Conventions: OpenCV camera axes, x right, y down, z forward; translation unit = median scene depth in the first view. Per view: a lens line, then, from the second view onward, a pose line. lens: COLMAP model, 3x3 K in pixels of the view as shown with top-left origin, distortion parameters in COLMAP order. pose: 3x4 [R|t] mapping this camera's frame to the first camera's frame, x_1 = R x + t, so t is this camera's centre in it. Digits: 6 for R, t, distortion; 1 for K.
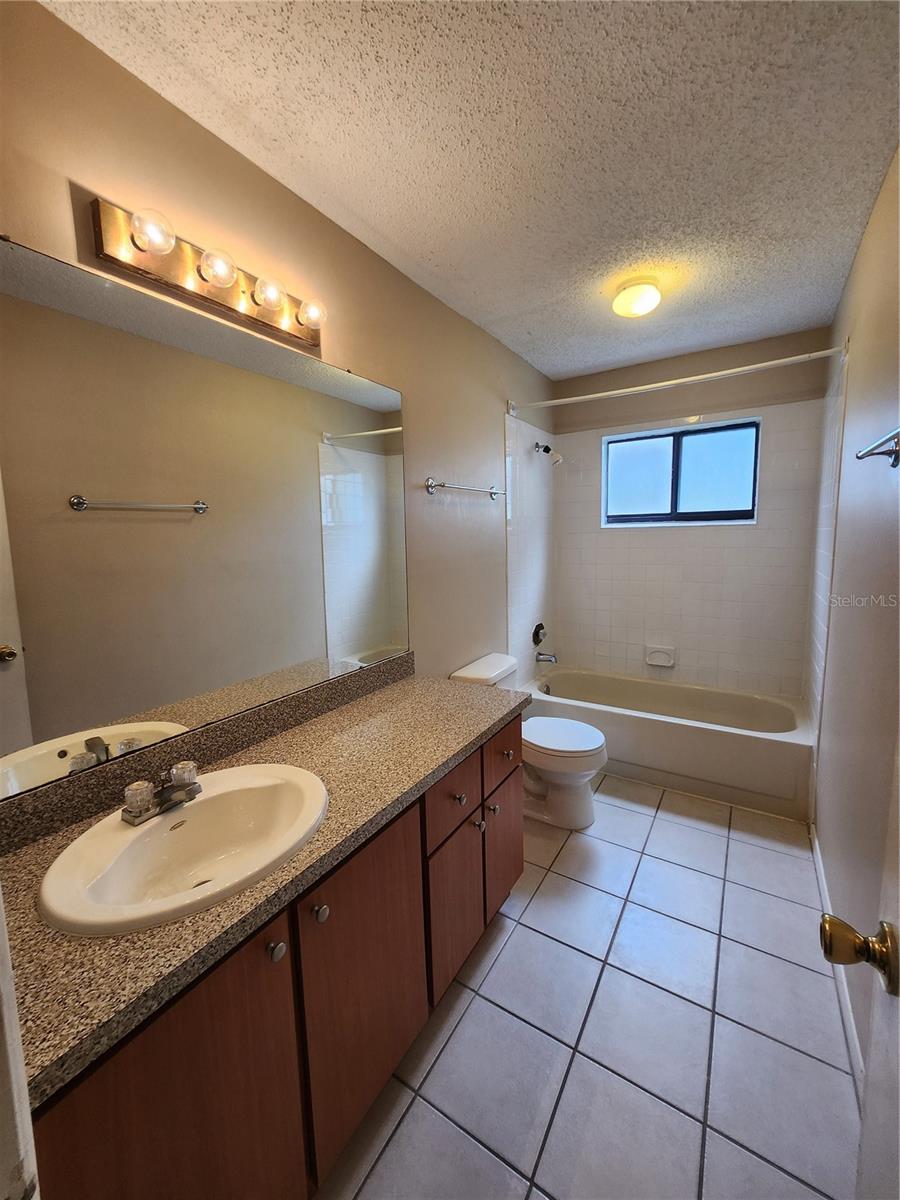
lens RADIAL K [[475.6, 0, 444.9], [0, 475.6, 592.9], [0, 0, 1]] dist [-0.001830, 0.002035]
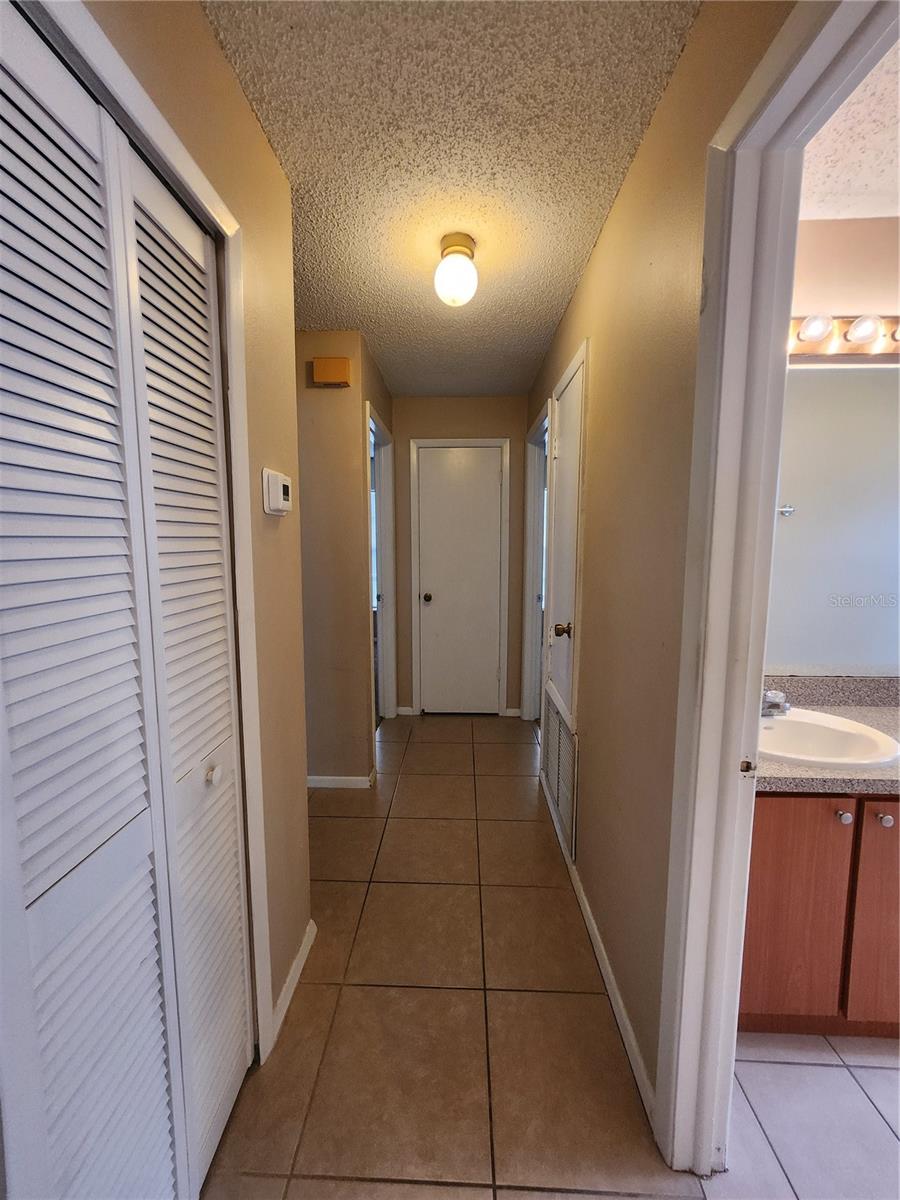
lens RADIAL K [[475.6, 0, 445.6], [0, 475.6, 589.7], [0, 0, 1]] dist [-0.001830, 0.002035]
pose [[0.506220, 0.116004, -0.854567, 0.138702], [-0.120376, 0.990716, 0.063178, 0.074335], [0.853962, 0.070887, 0.515484, -0.603311]]
